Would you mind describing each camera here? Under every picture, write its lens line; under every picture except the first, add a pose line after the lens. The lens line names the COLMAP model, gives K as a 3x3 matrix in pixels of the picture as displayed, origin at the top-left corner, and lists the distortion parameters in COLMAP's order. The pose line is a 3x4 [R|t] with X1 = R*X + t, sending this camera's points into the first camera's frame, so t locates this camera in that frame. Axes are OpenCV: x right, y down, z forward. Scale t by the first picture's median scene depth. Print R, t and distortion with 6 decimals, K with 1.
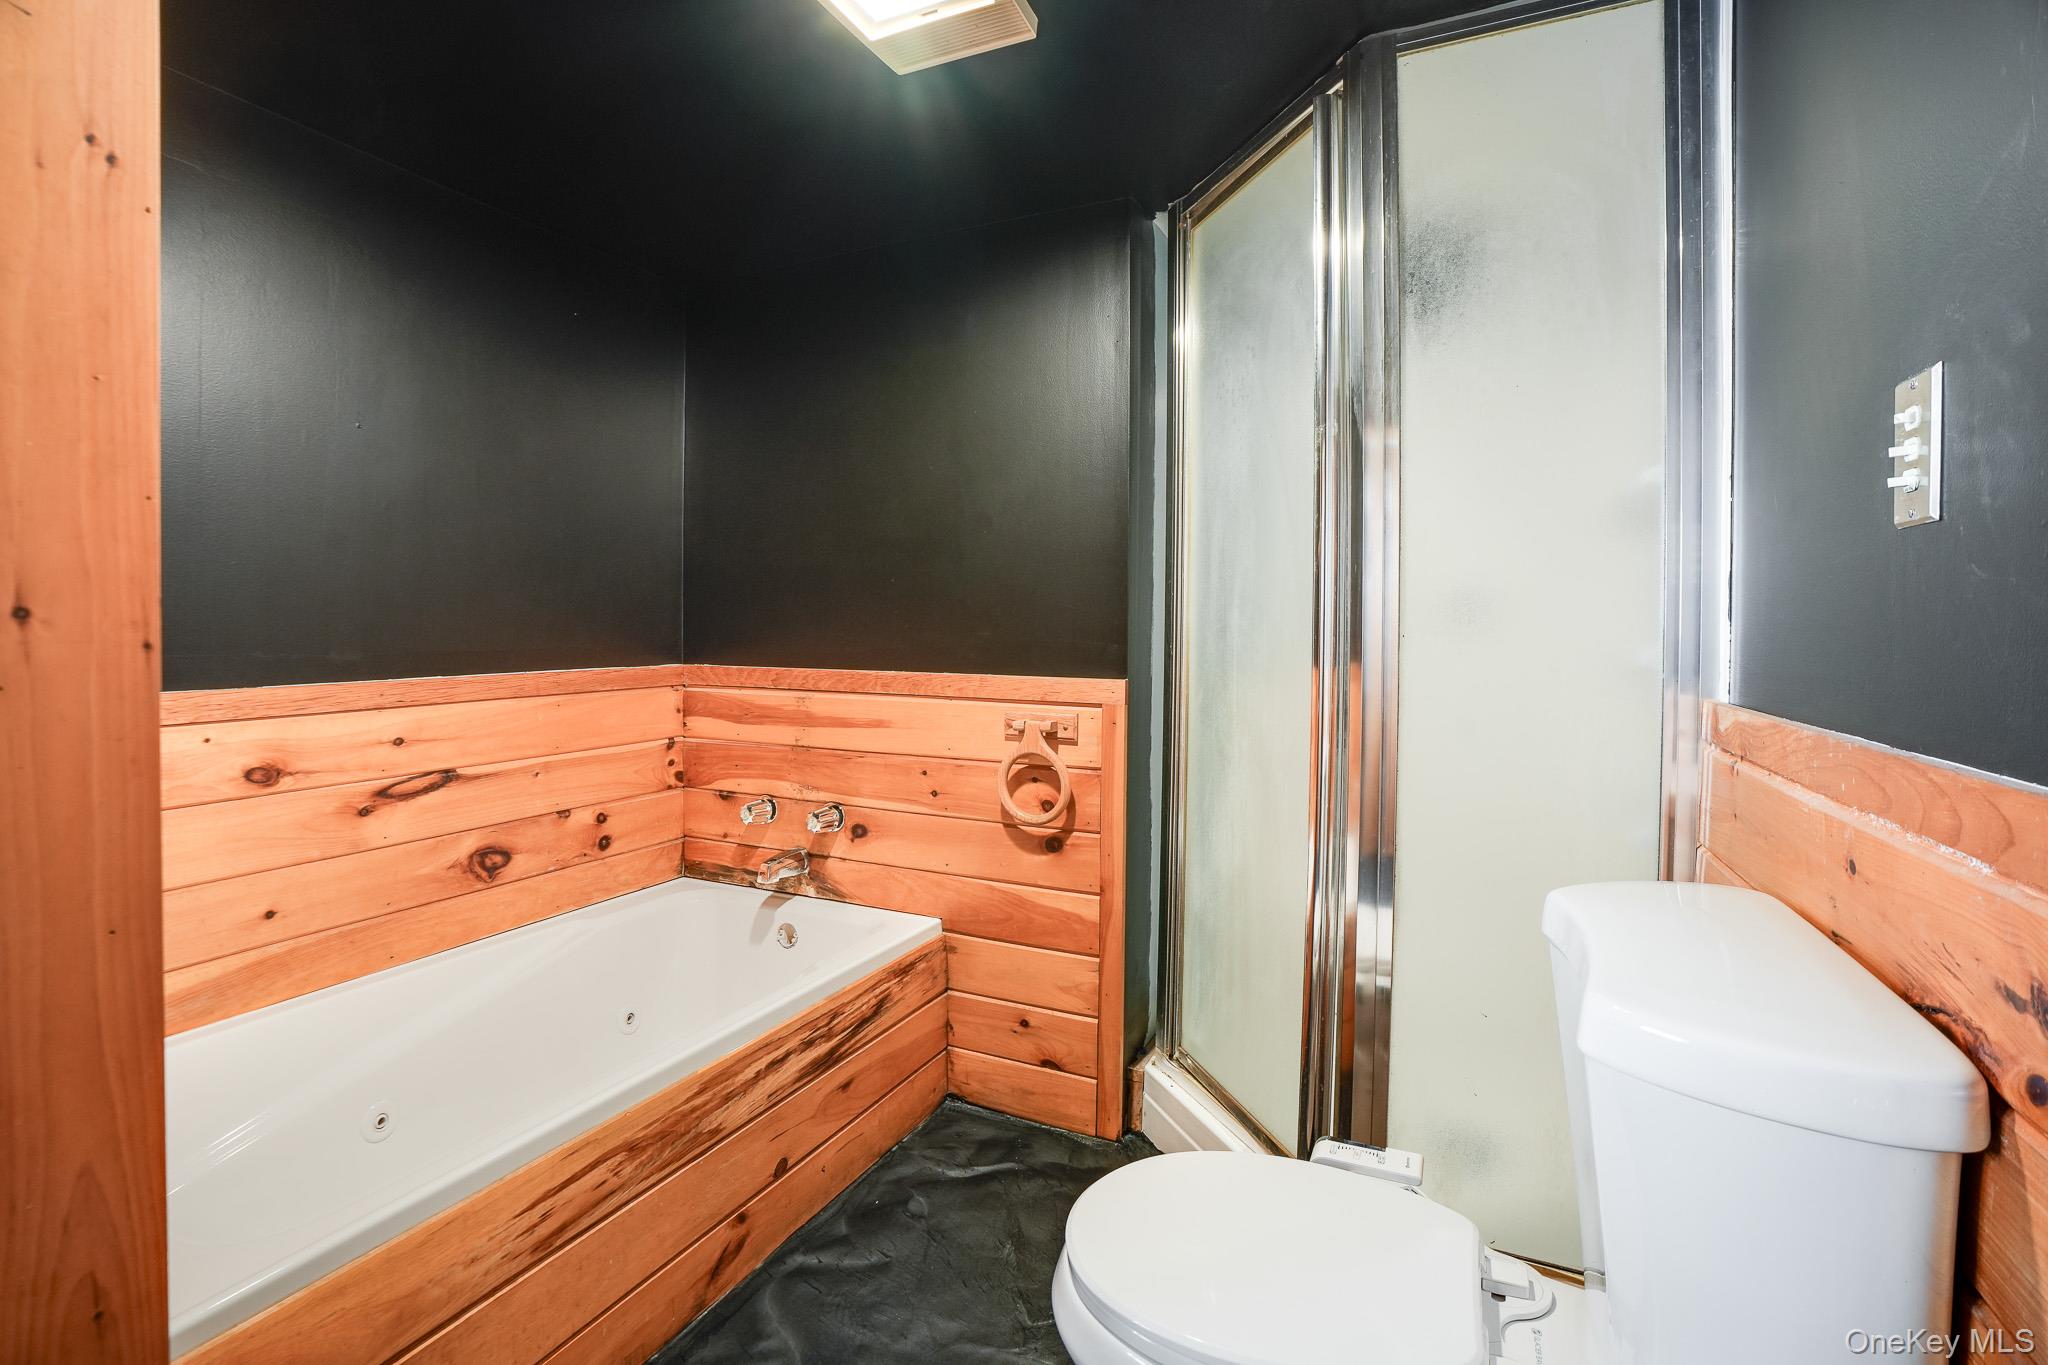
lens RADIAL K [[947.3, 0, 993.9], [0, 947.3, 634.6], [0, 0, 1]] dist [-0.033546, 0.003954]
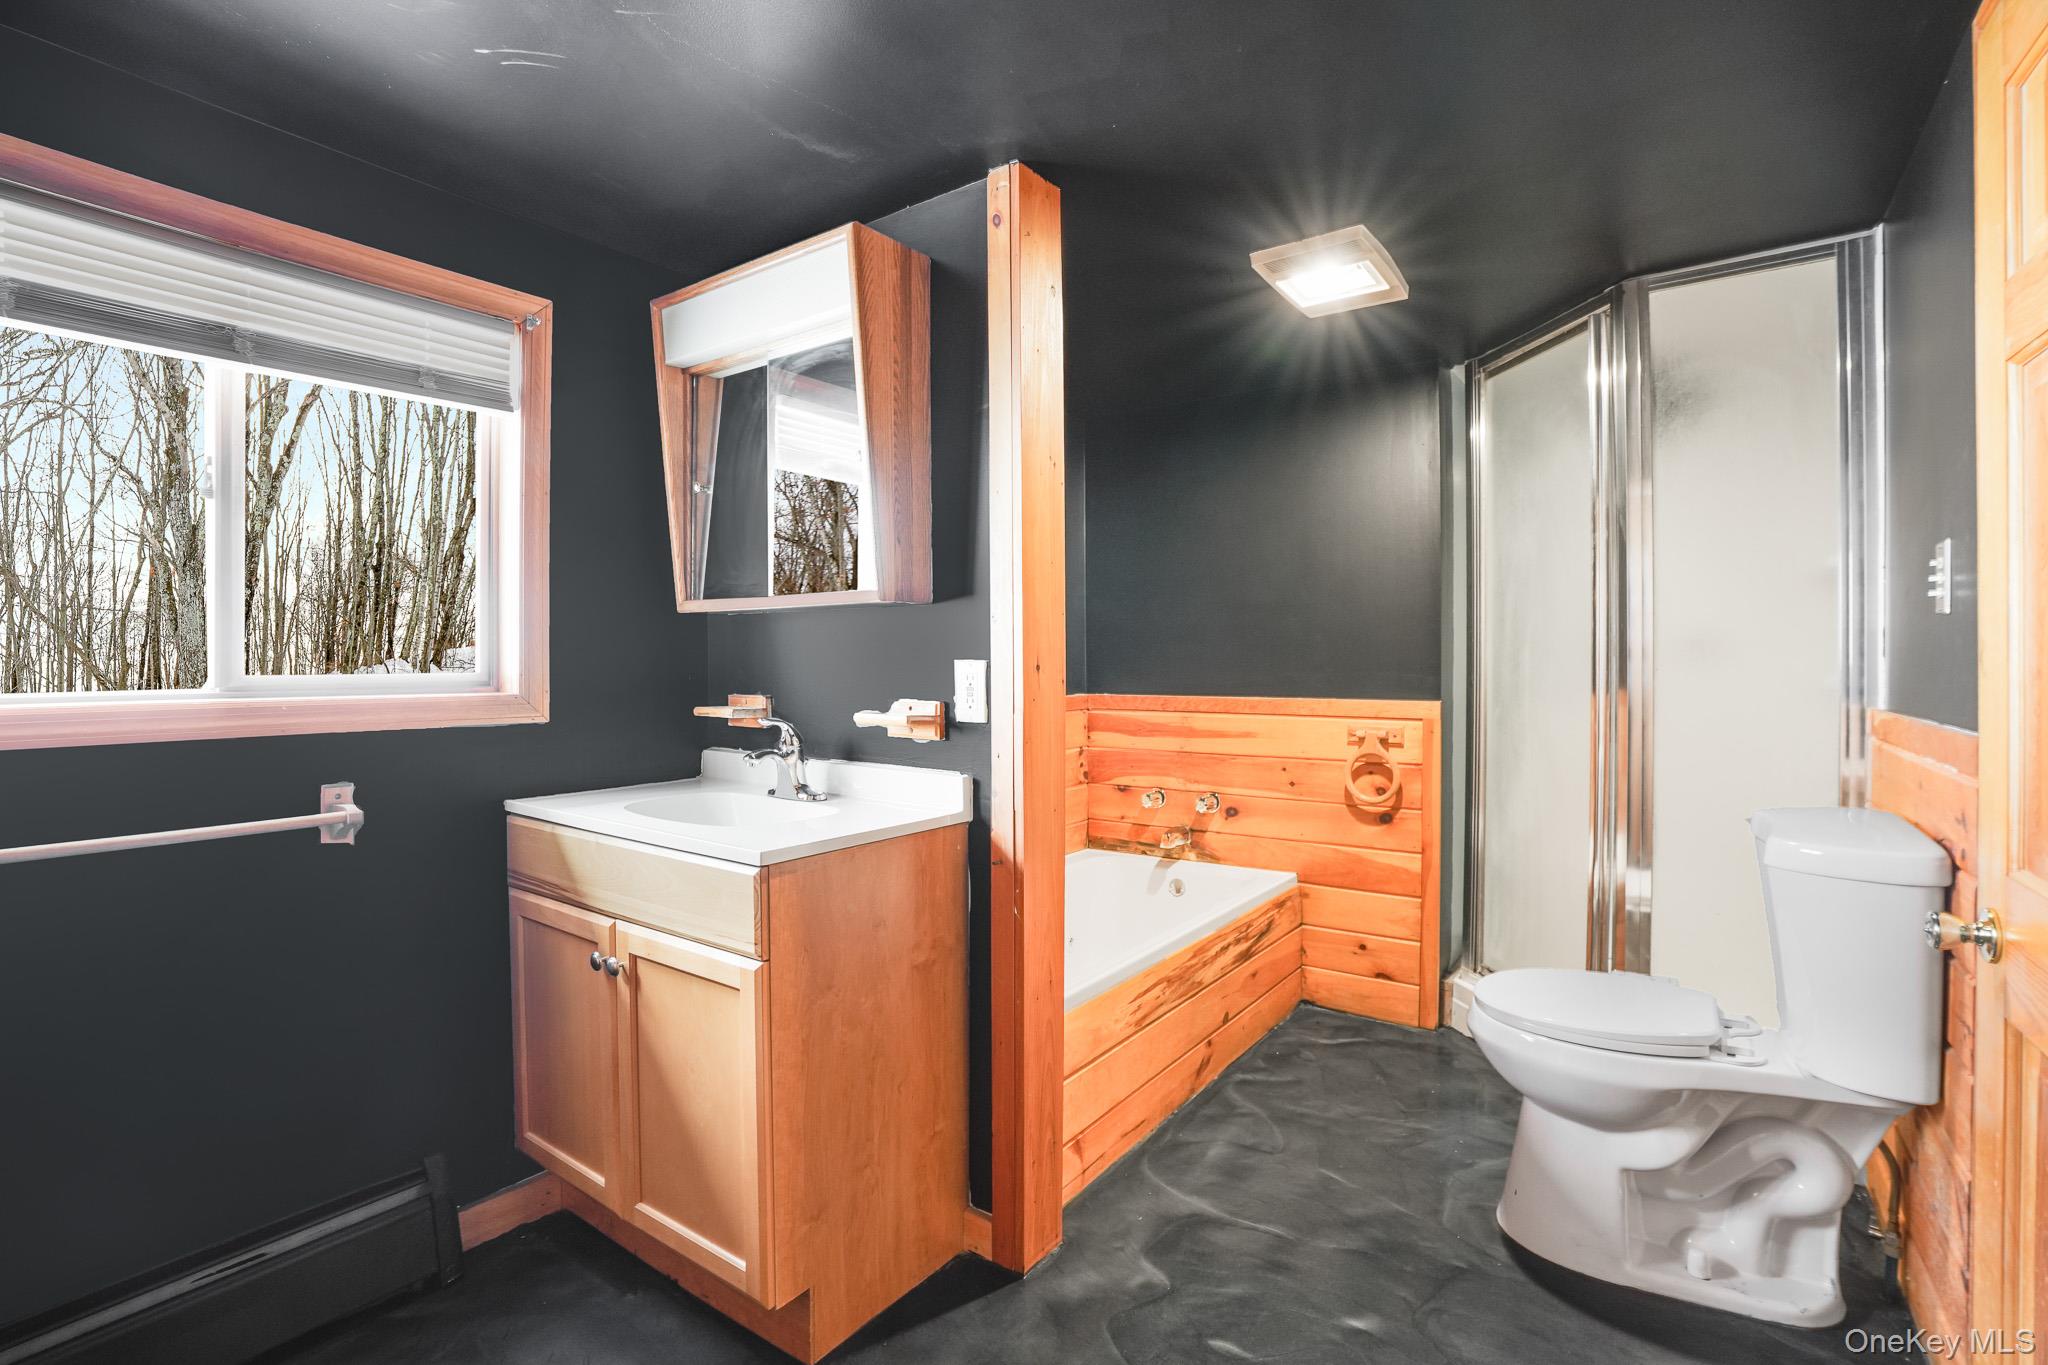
lens RADIAL K [[947.3, 0, 1031.5], [0, 947.3, 669.0], [0, 0, 1]] dist [-0.033546, 0.003954]
pose [[0.988899, -0.011255, -0.148165, -0.253550], [0.011144, 0.999937, -0.001584, -0.005281], [0.148174, -0.000085, 0.988961, -0.479275]]
